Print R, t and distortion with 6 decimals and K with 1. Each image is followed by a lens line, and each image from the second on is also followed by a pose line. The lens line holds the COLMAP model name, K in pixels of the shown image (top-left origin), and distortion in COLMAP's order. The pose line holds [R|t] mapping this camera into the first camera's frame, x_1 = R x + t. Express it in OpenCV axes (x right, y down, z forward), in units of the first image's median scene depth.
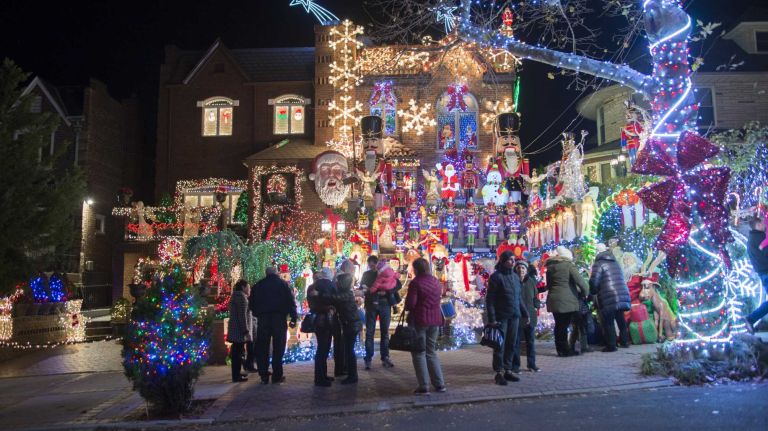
lens RADIAL K [[612.4, 0, 383.9], [0, 612.4, 214.0], [0, 0, 1]] dist [-0.060644, 0.032863]
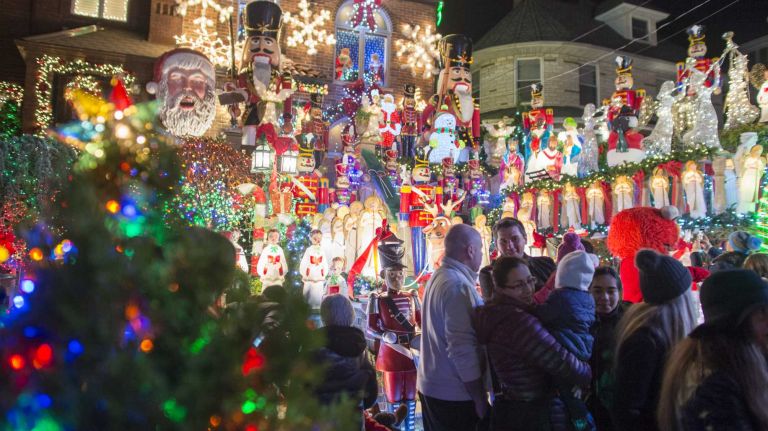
lens RADIAL K [[612.4, 0, 385.9], [0, 612.4, 216.4], [0, 0, 1]] dist [-0.060644, 0.032863]
pose [[0.908866, 0.063644, 0.412203, -0.136035], [-0.076789, 0.996929, 0.015386, 0.034276], [-0.409958, -0.045637, 0.910962, 0.346790]]
